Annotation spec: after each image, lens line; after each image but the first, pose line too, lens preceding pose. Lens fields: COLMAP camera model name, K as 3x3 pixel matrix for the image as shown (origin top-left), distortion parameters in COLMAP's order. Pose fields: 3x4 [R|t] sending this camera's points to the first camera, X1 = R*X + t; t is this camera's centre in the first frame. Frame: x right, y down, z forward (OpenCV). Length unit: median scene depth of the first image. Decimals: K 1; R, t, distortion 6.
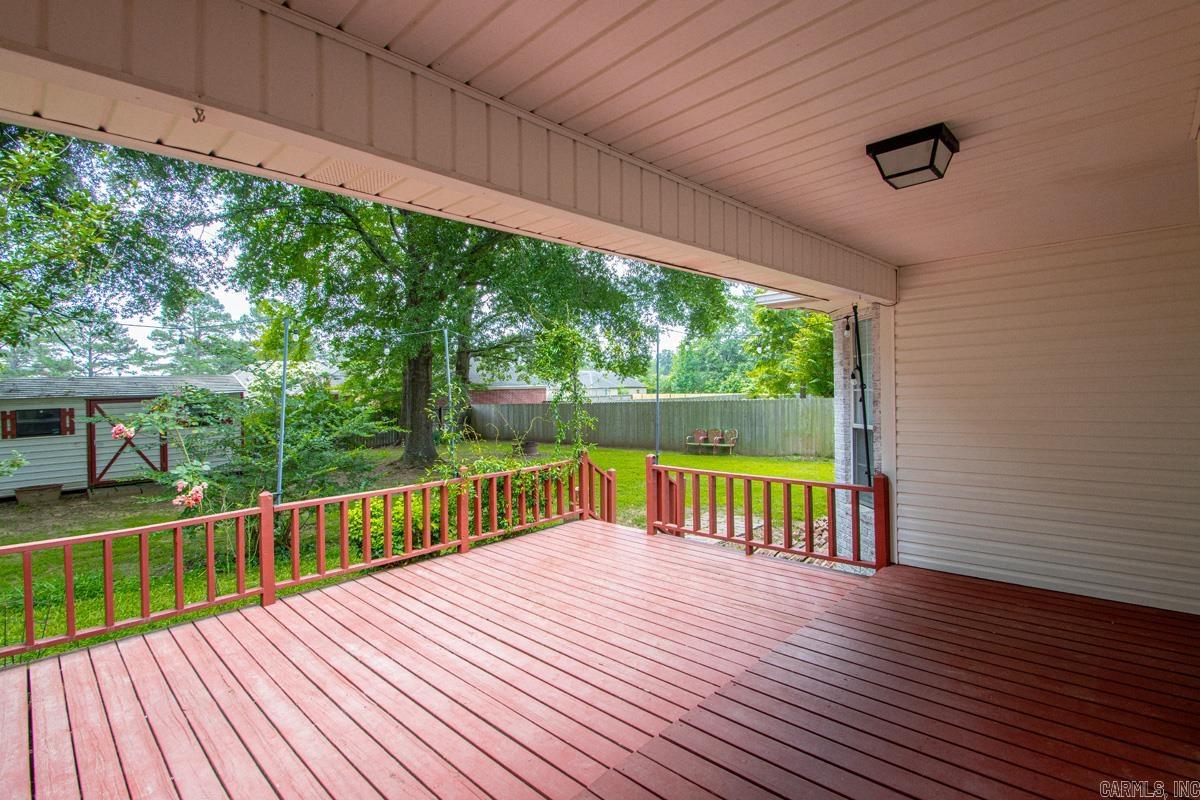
lens RADIAL K [[533.5, 0, 596.9], [0, 533.5, 397.1], [0, 0, 1]] dist [0.001798, -0.009753]
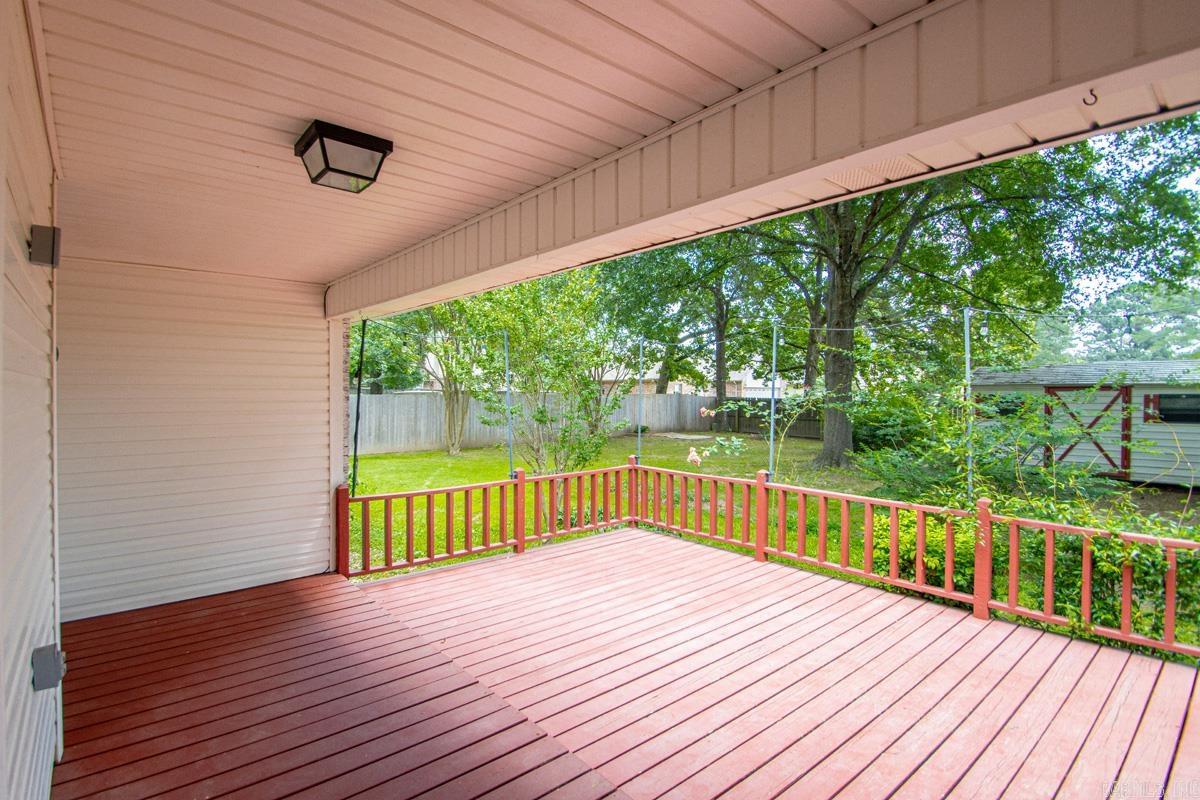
lens RADIAL K [[563.5, 0, 587.8], [0, 563.5, 389.0], [0, 0, 1]] dist [0.014187, -0.014750]
pose [[-0.070146, 0.024832, -0.997228, 0.588797], [-0.010028, 0.999622, 0.025597, -0.034100], [0.997486, 0.011796, -0.069870, 0.567251]]
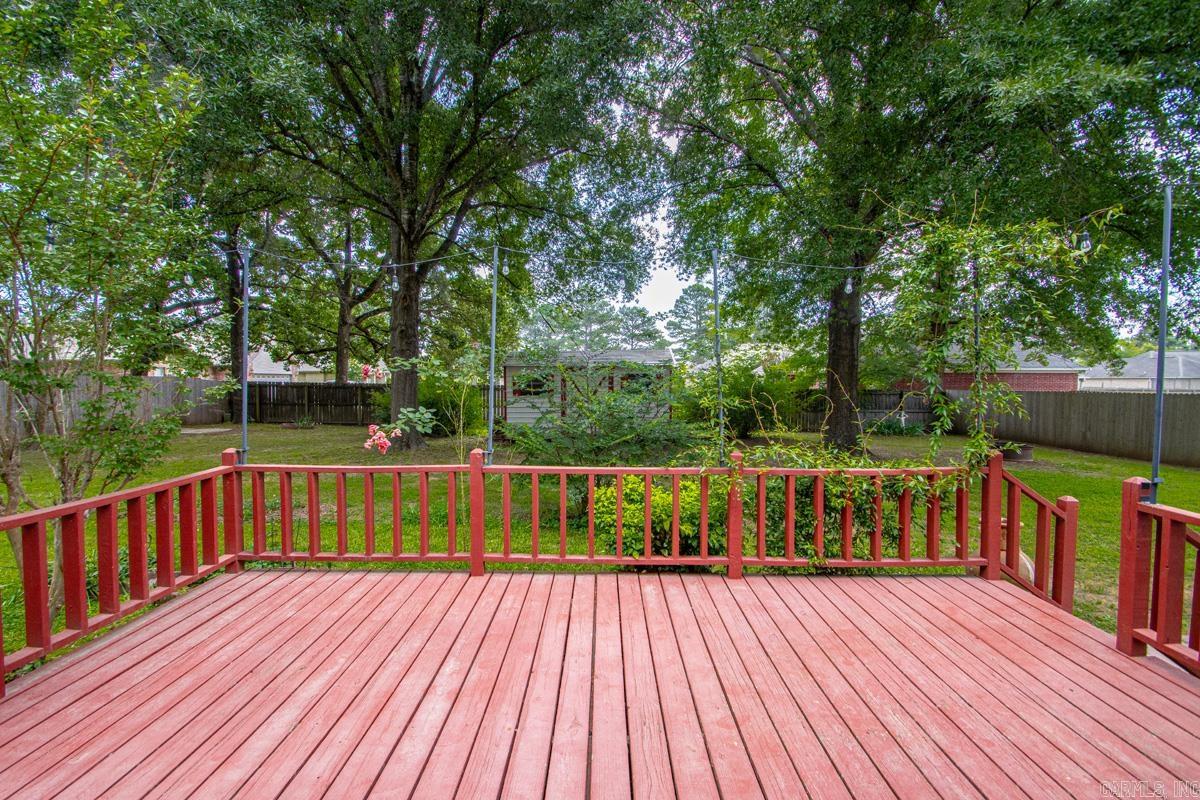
lens RADIAL K [[563.5, 0, 587.8], [0, 563.5, 389.0], [0, 0, 1]] dist [0.014187, -0.014750]
pose [[0.683959, 0.040458, -0.728398, 0.149826], [-0.028236, 0.999181, 0.028985, 0.038681], [0.728974, 0.000743, 0.684541, 0.405270]]
